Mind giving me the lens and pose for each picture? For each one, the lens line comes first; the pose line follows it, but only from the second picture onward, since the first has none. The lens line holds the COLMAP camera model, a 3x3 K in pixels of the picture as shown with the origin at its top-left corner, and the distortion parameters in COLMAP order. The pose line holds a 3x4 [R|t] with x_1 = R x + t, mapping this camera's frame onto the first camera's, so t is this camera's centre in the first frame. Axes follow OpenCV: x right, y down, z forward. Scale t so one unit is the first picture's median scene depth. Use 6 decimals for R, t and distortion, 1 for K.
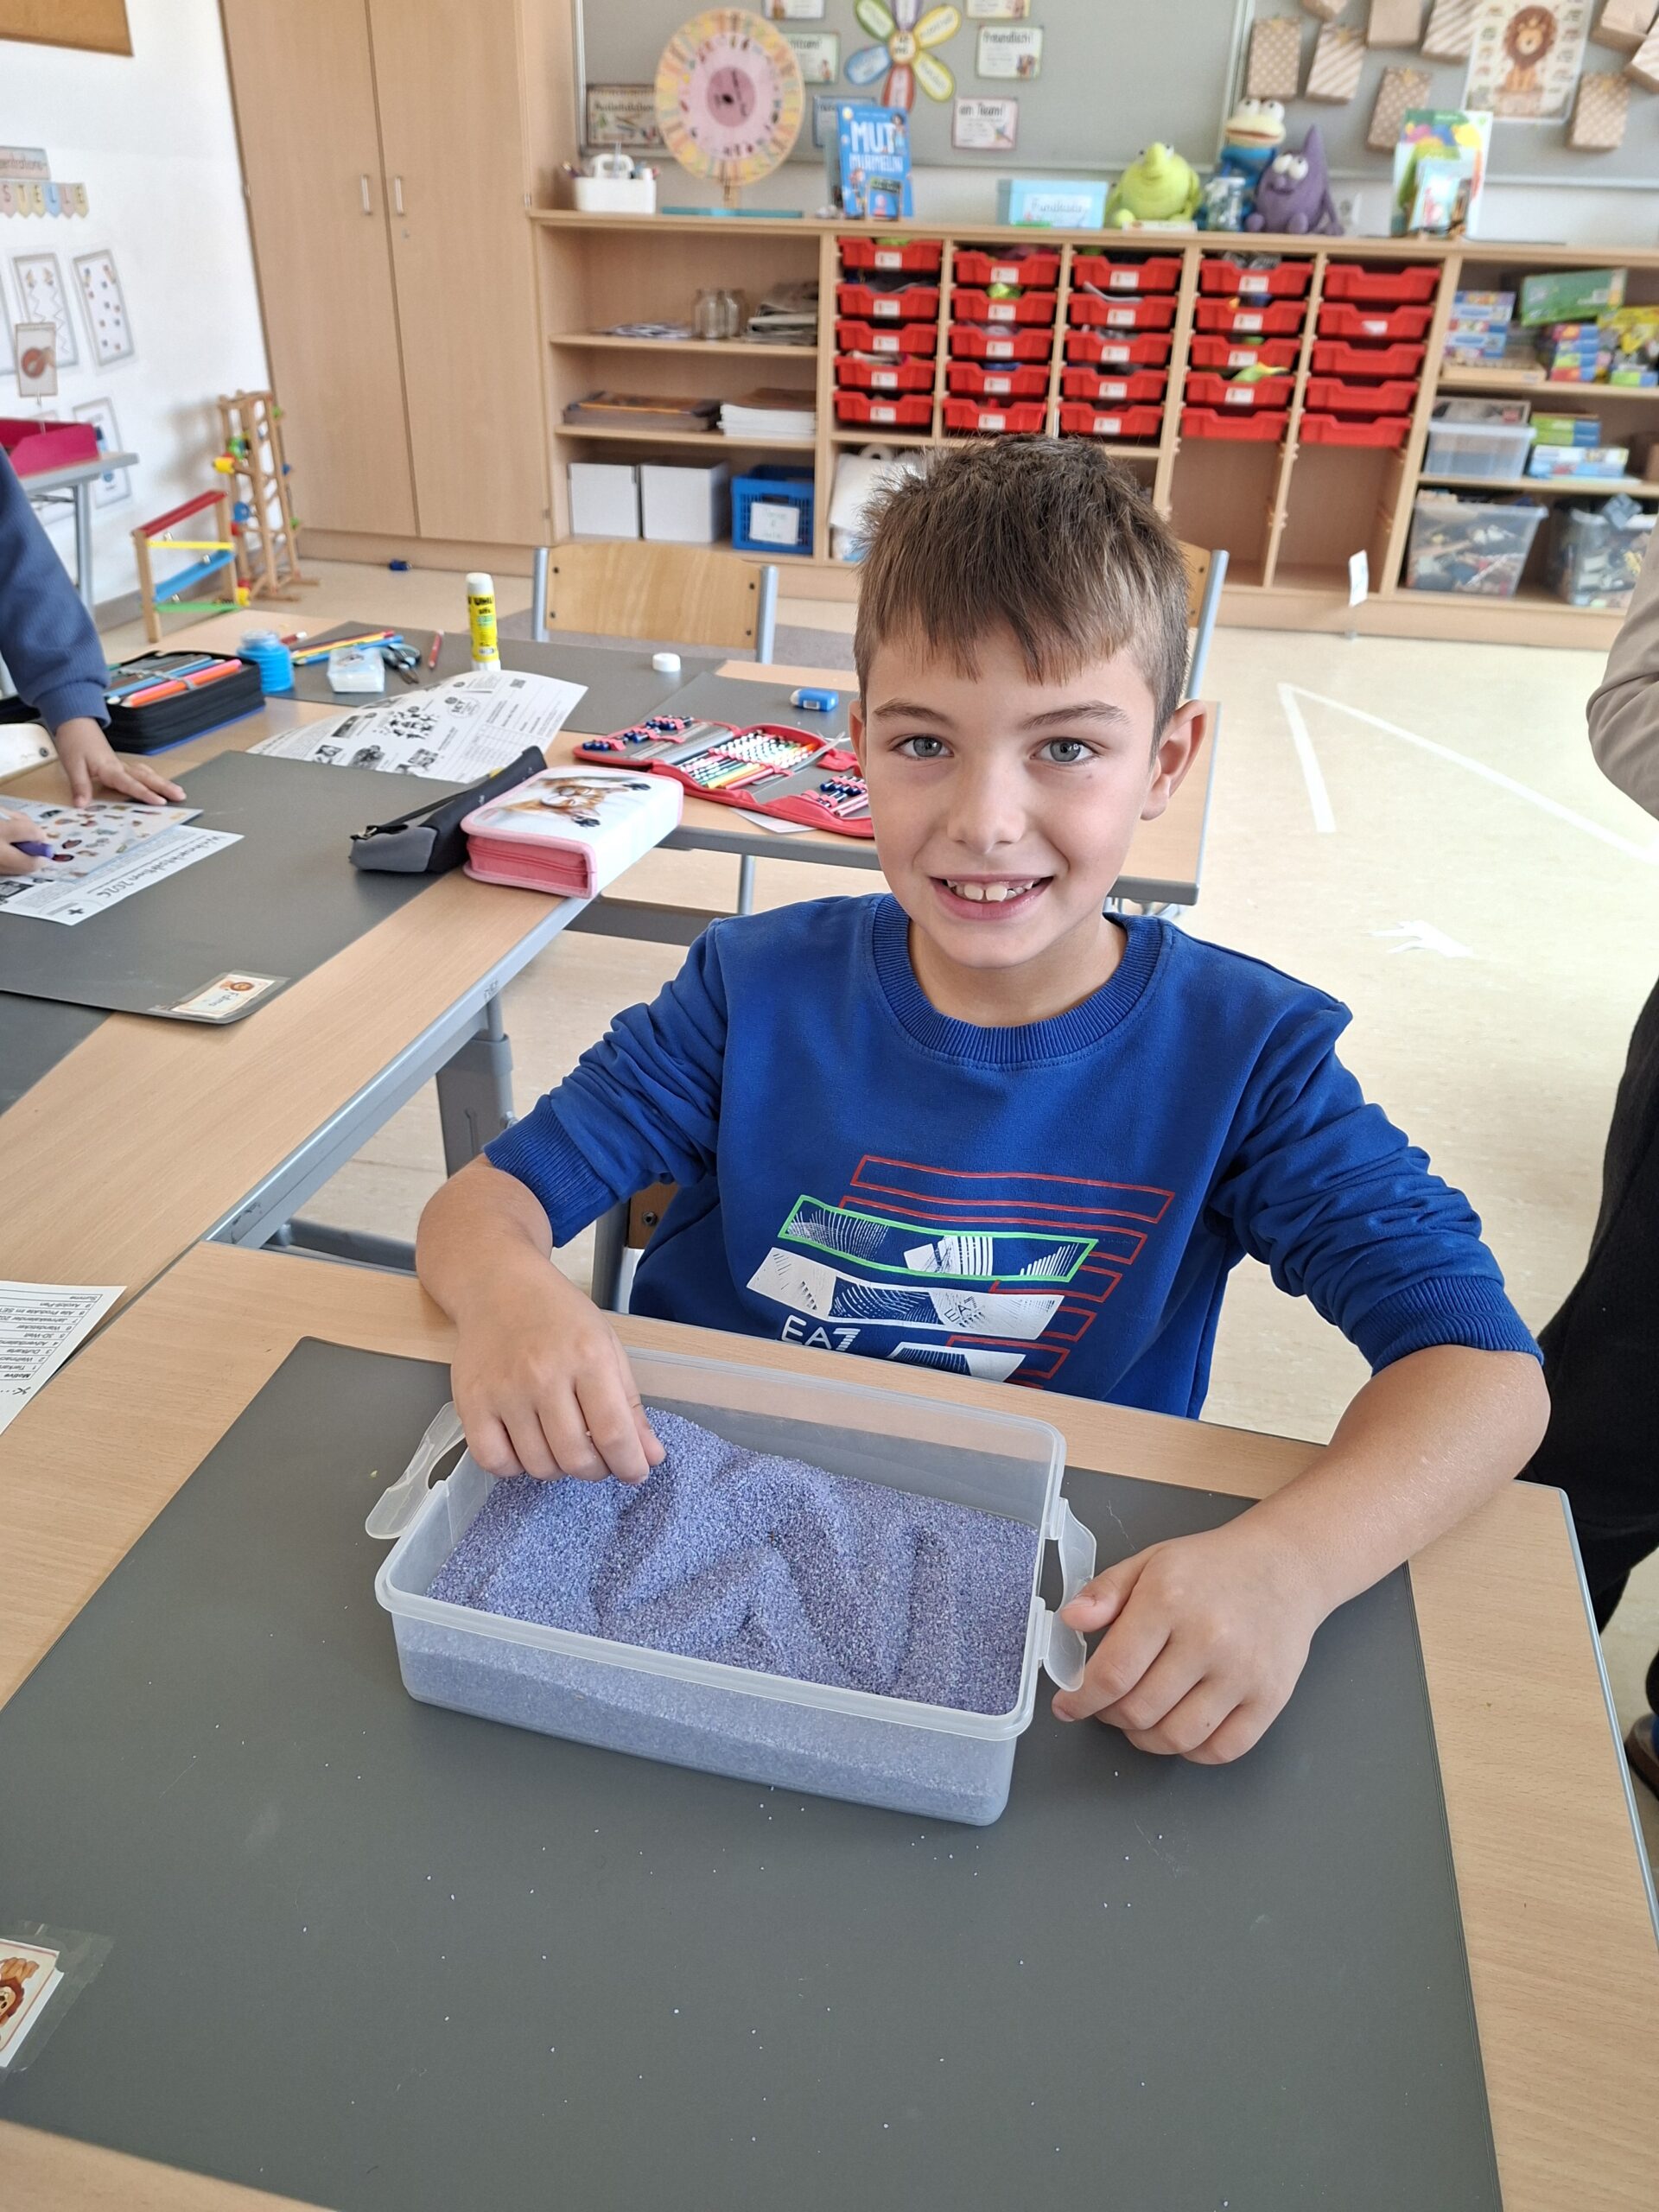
lens RADIAL K [[1544.7, 0, 850.9], [0, 1544.7, 1111.4], [0, 0, 1]] dist [0.035379, -0.030798]
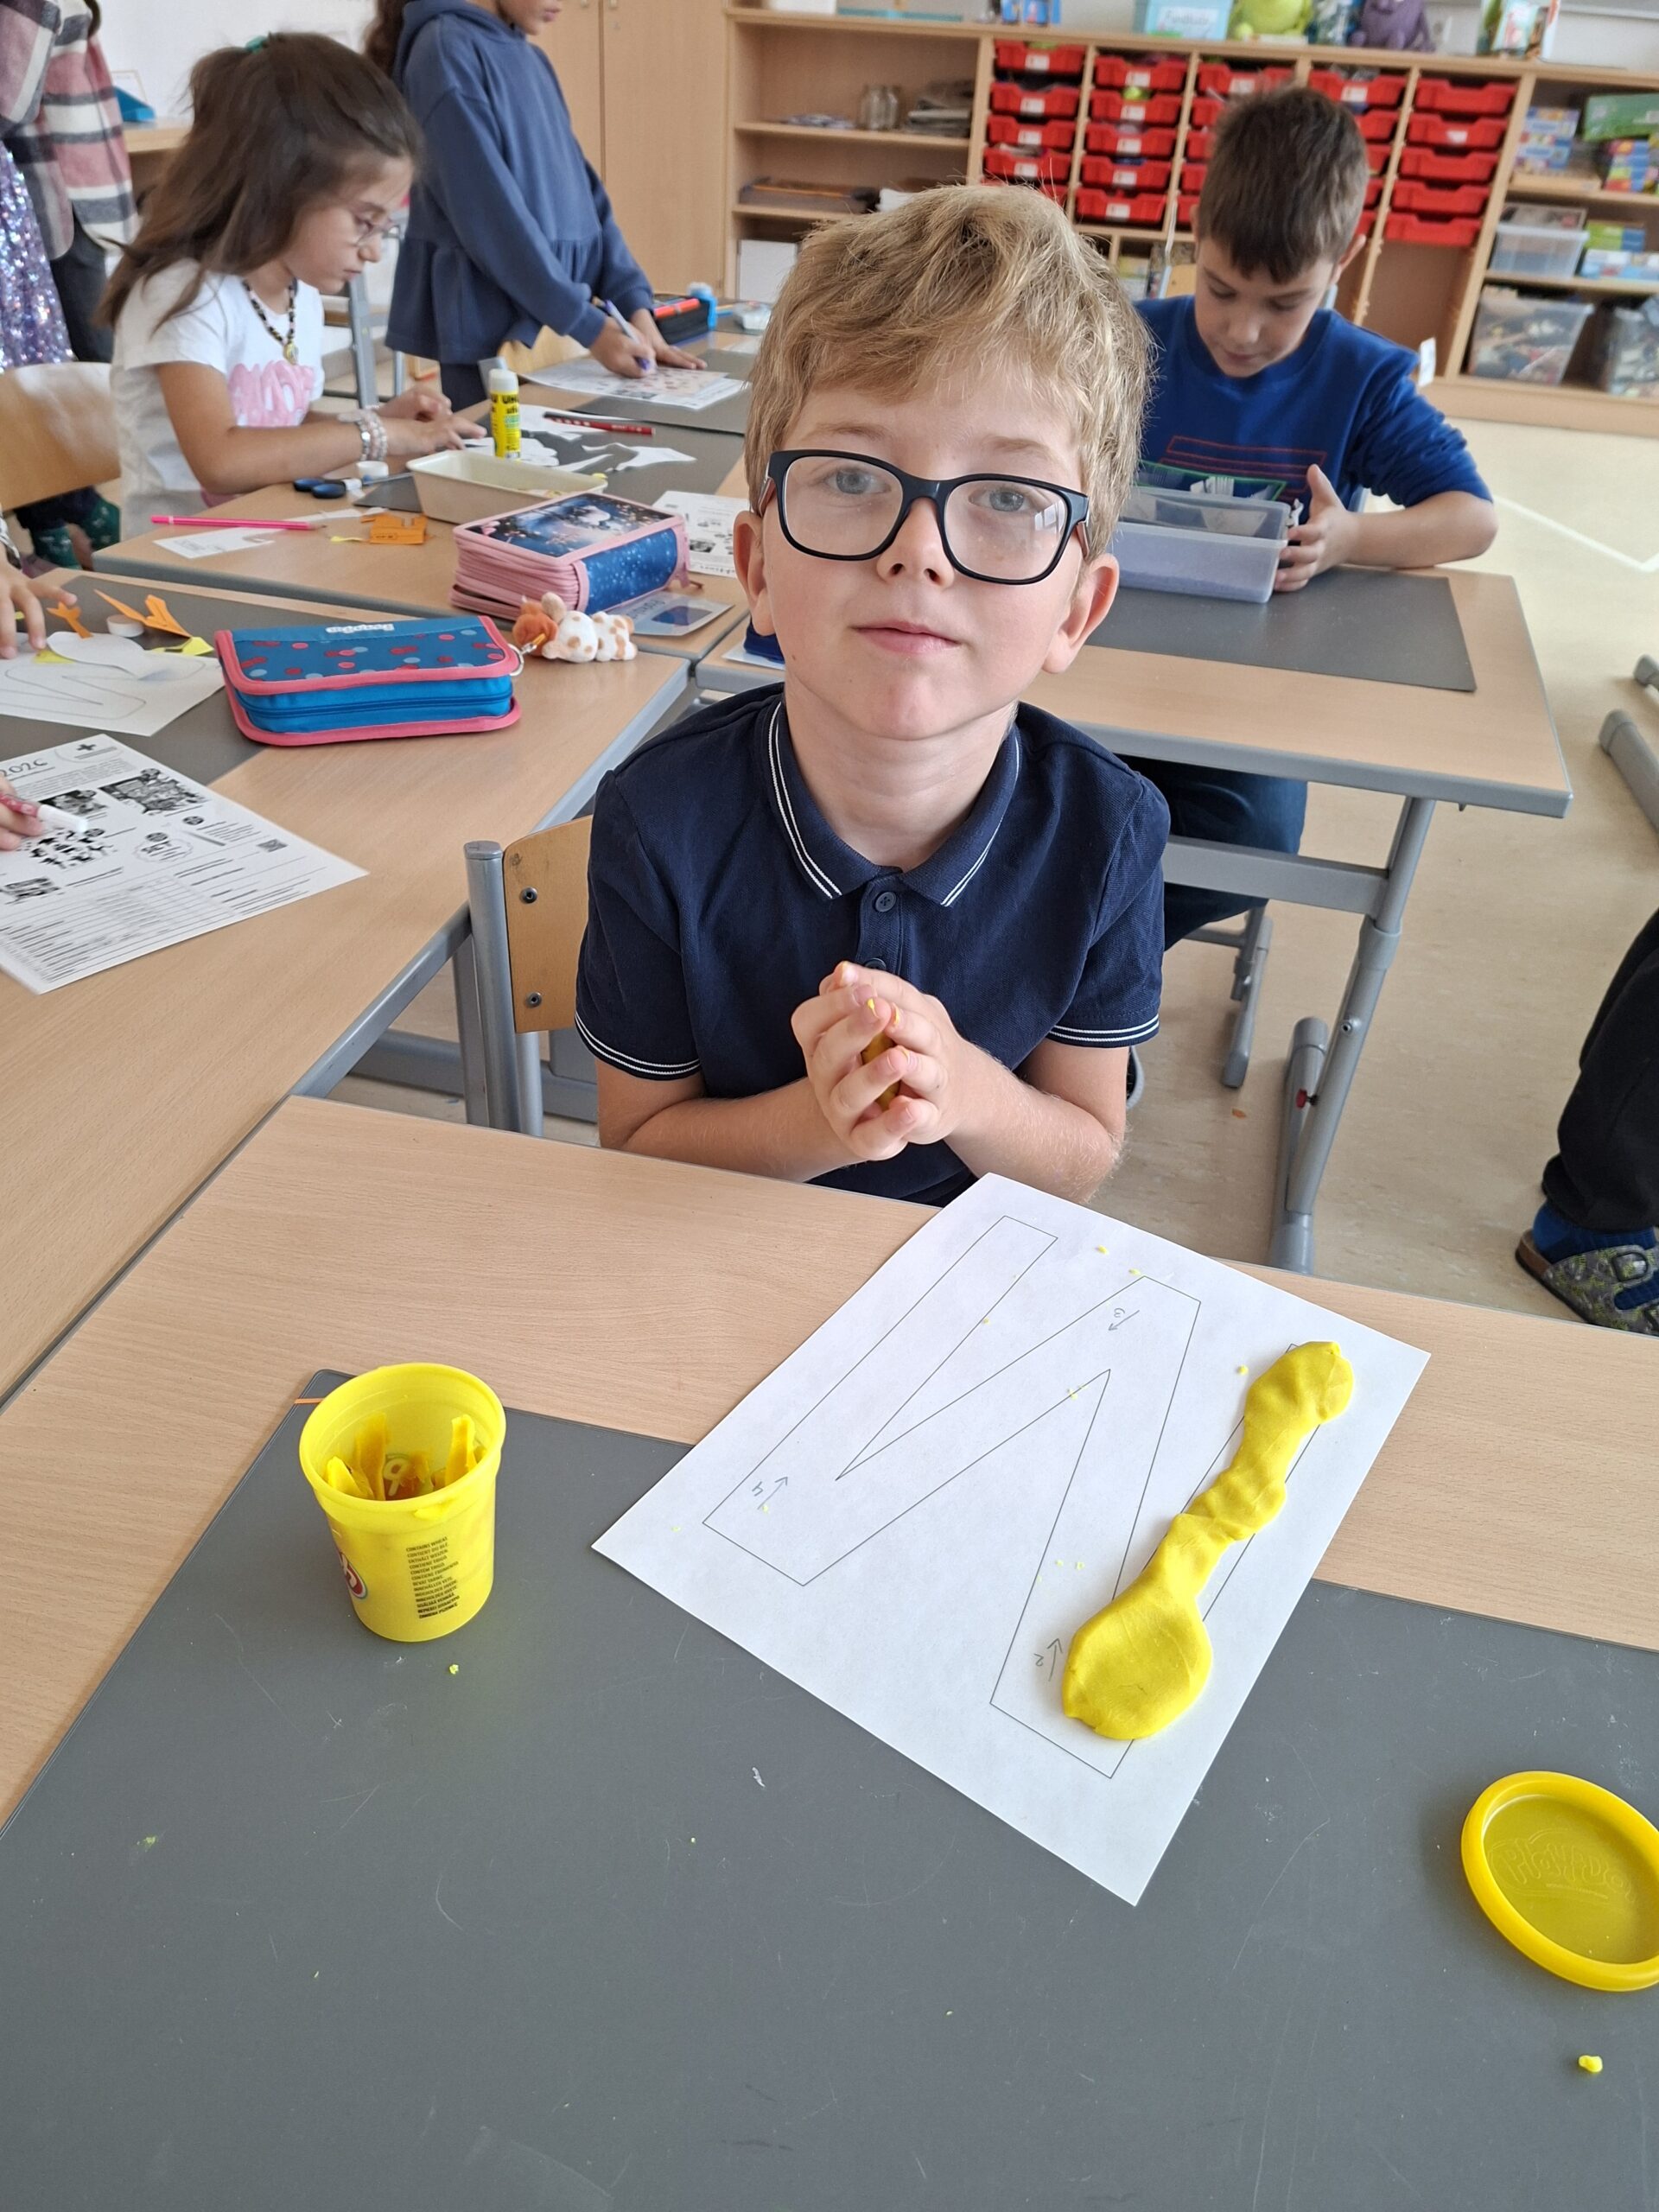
lens RADIAL K [[1551.6, 0, 829.5], [0, 1551.6, 1106.0], [0, 0, 1]] dist [0.040919, -0.037406]
pose [[0.998733, 0.046335, -0.019620, -0.071940], [-0.044629, 0.995803, 0.079905, 0.139784], [0.023240, -0.078928, 0.996609, -0.226659]]
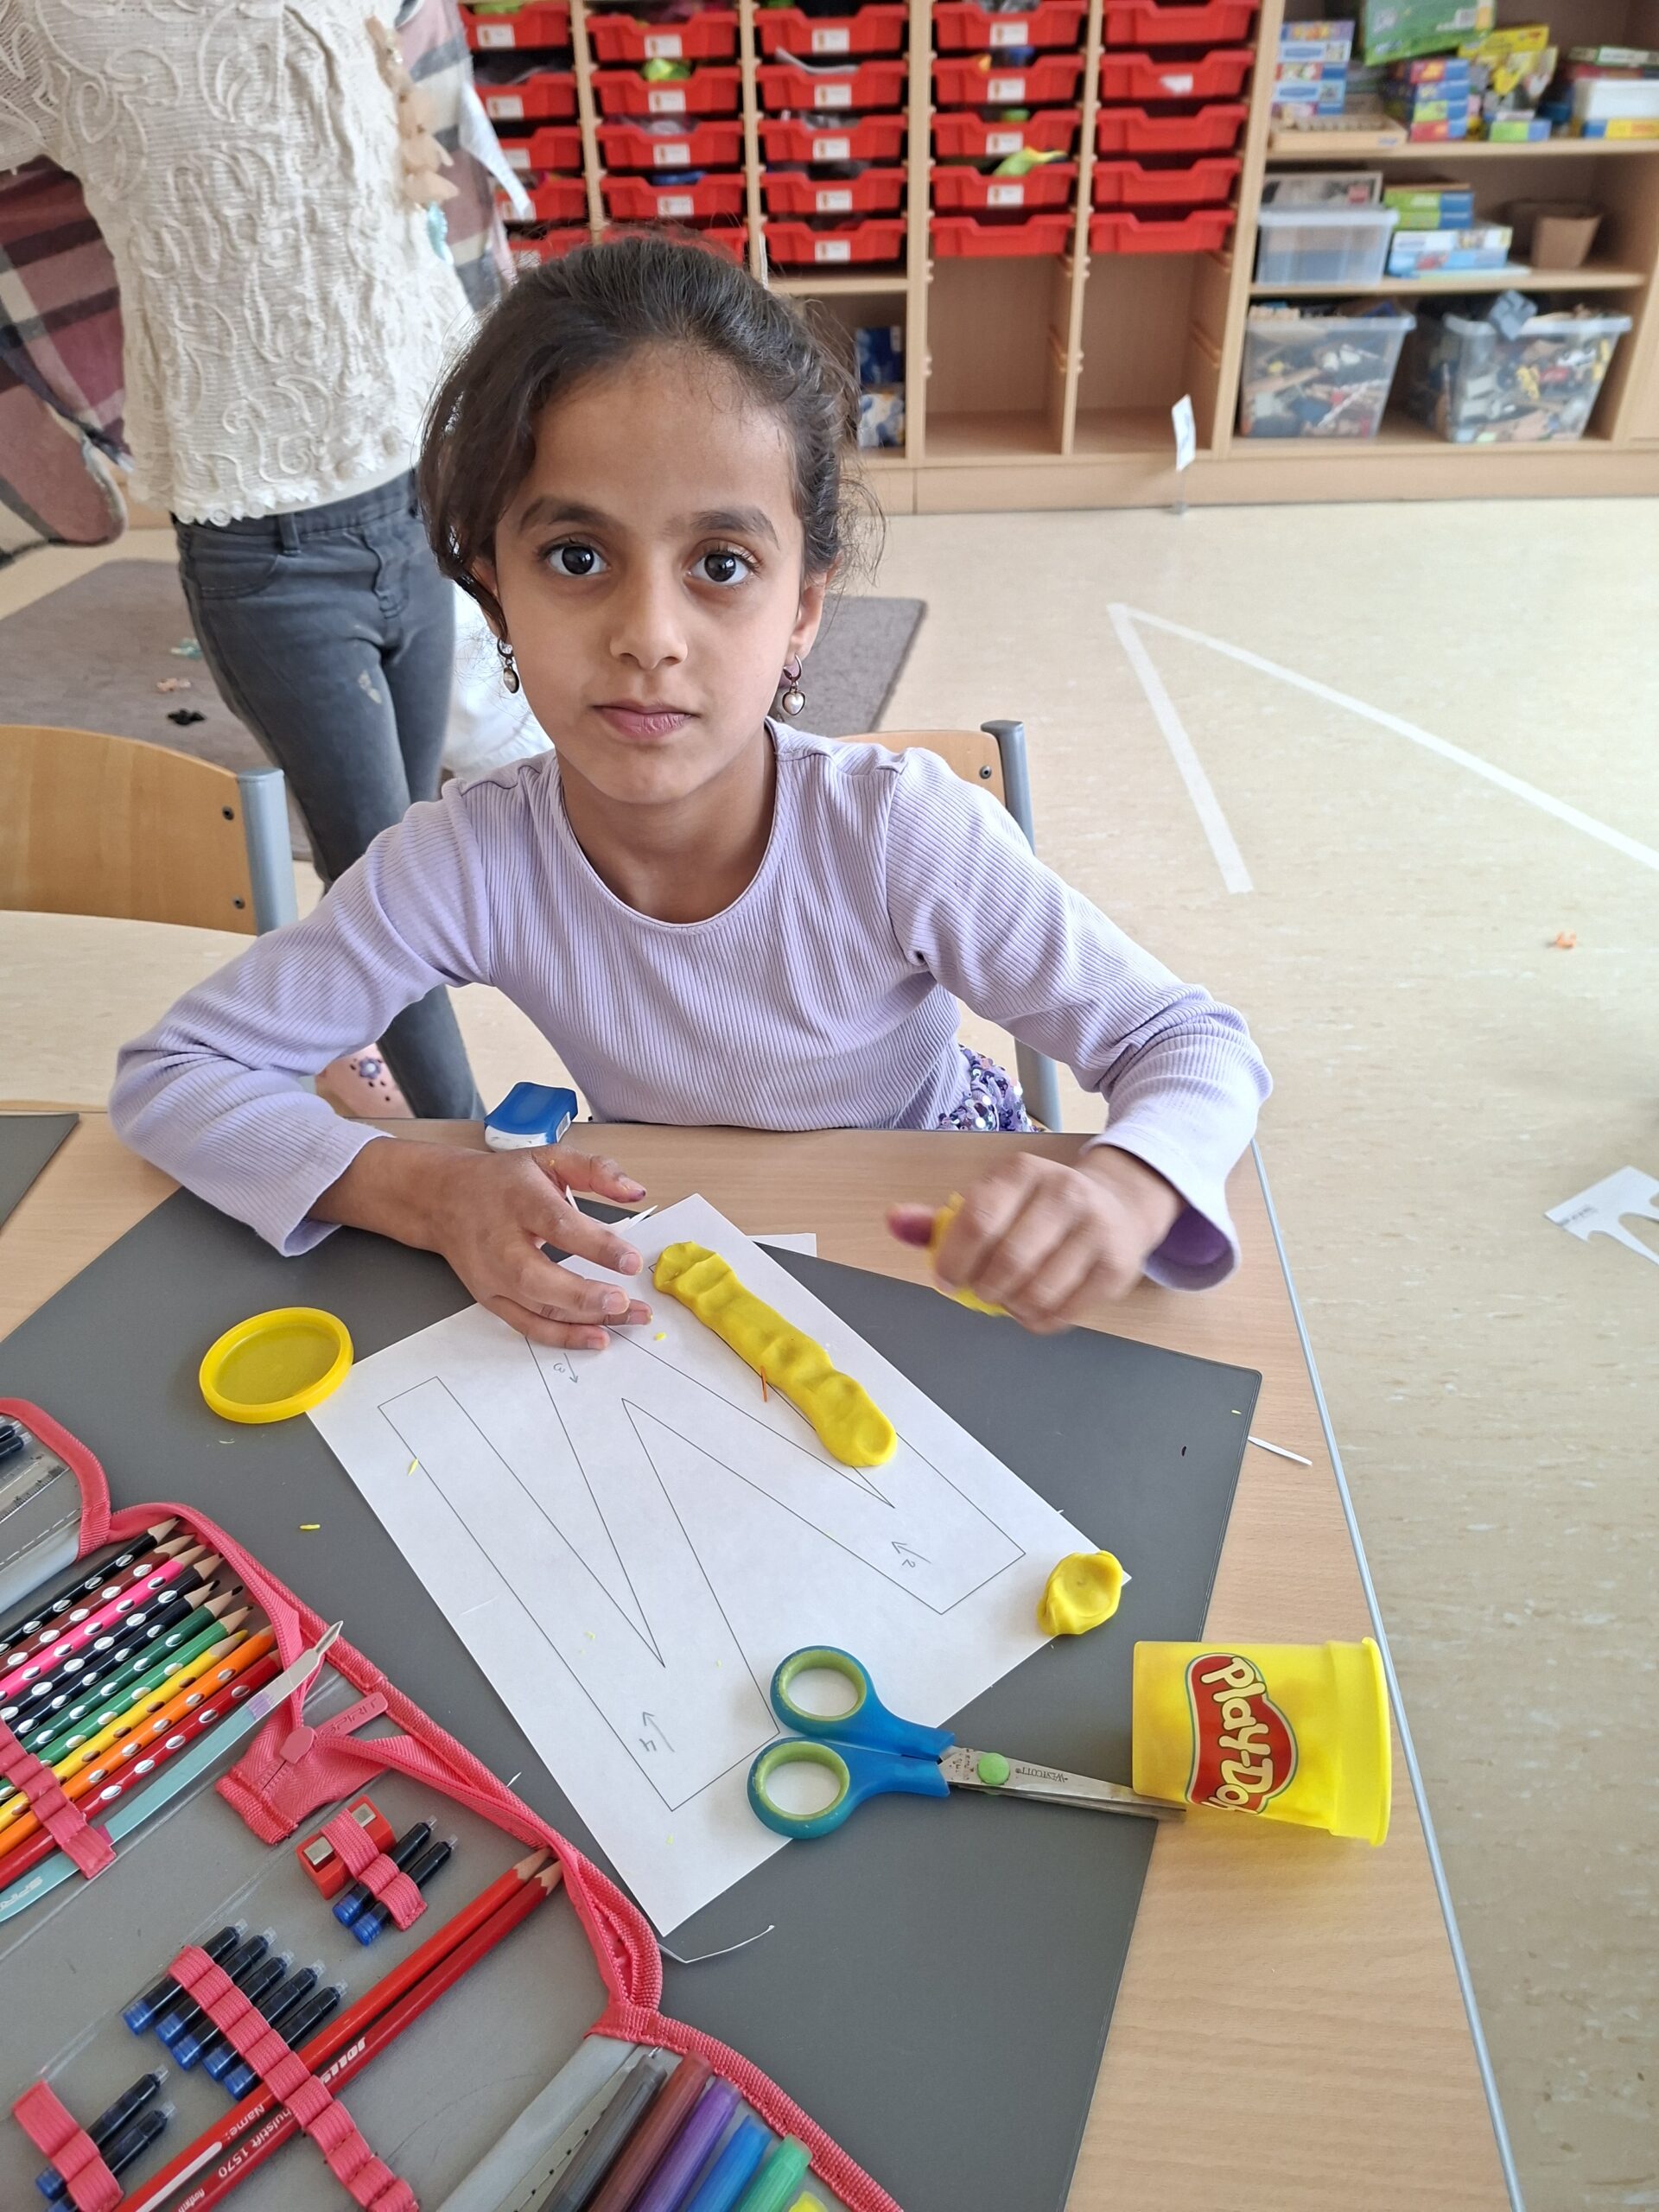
lens RADIAL K [[1549.5, 0, 814.9], [0, 1549.5, 1098.0], [0, 0, 1]] dist [0.031968, -0.032147]
pose [[0.985433, -0.141672, 0.094078, 0.032011], [0.130427, 0.984588, 0.116513, -0.139101], [-0.109135, -0.102545, 0.988723, 0.239681]]
